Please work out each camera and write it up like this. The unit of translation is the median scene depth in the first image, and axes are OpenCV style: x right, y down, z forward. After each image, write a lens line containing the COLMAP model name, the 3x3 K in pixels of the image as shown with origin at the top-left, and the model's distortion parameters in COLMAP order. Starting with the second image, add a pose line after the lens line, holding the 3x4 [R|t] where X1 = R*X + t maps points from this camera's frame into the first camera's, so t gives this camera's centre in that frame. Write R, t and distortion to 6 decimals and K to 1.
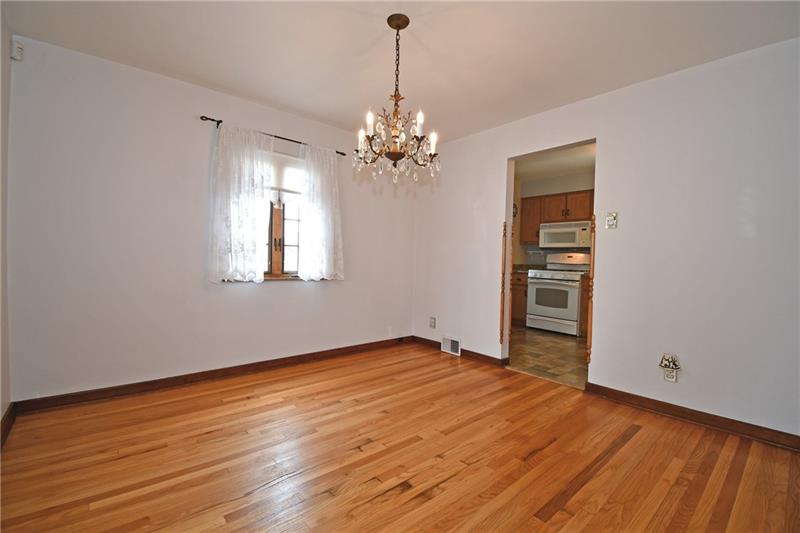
lens RADIAL K [[356.6, 0, 396.3], [0, 356.6, 264.7], [0, 0, 1]] dist [0.018212, -0.022726]
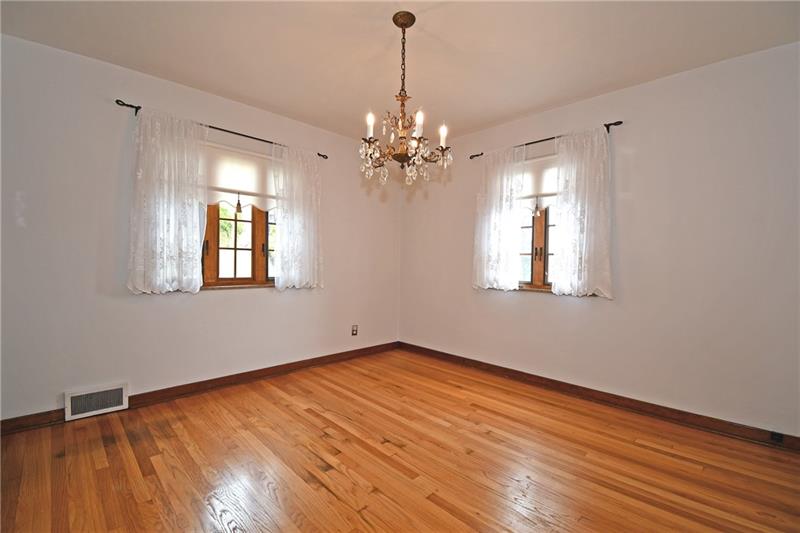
lens RADIAL K [[358.0, 0, 405.4], [0, 358.0, 264.0], [0, 0, 1]] dist [0.024326, -0.022805]
pose [[0.069593, -0.015375, -0.997457, 0.835590], [-0.035439, 0.999212, -0.017875, 0.000336], [0.996946, 0.036593, 0.068993, 0.822574]]
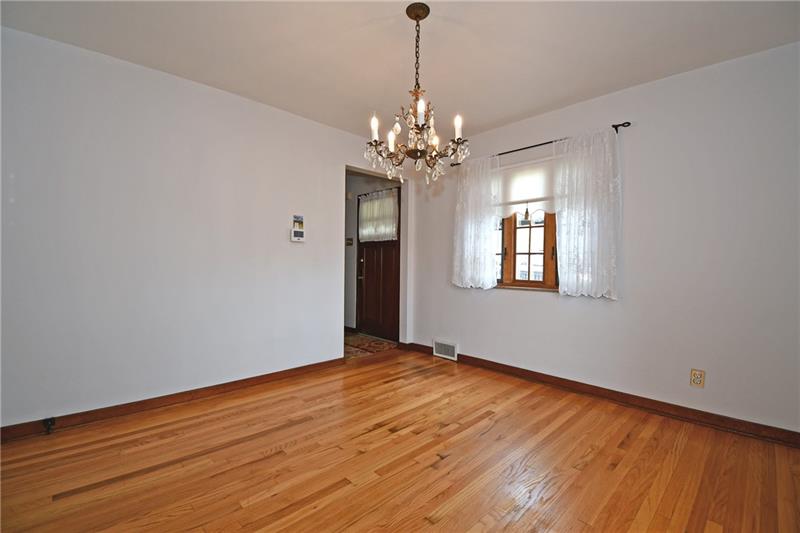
lens RADIAL K [[352.2, 0, 391.2], [0, 352.2, 266.0], [0, 0, 1]] dist [-0.000674, -0.000150]
pose [[-0.998726, -0.033920, -0.037357, 0.074923], [-0.035164, 0.998832, 0.033150, -0.034726], [0.036189, 0.034421, -0.998752, 1.663280]]
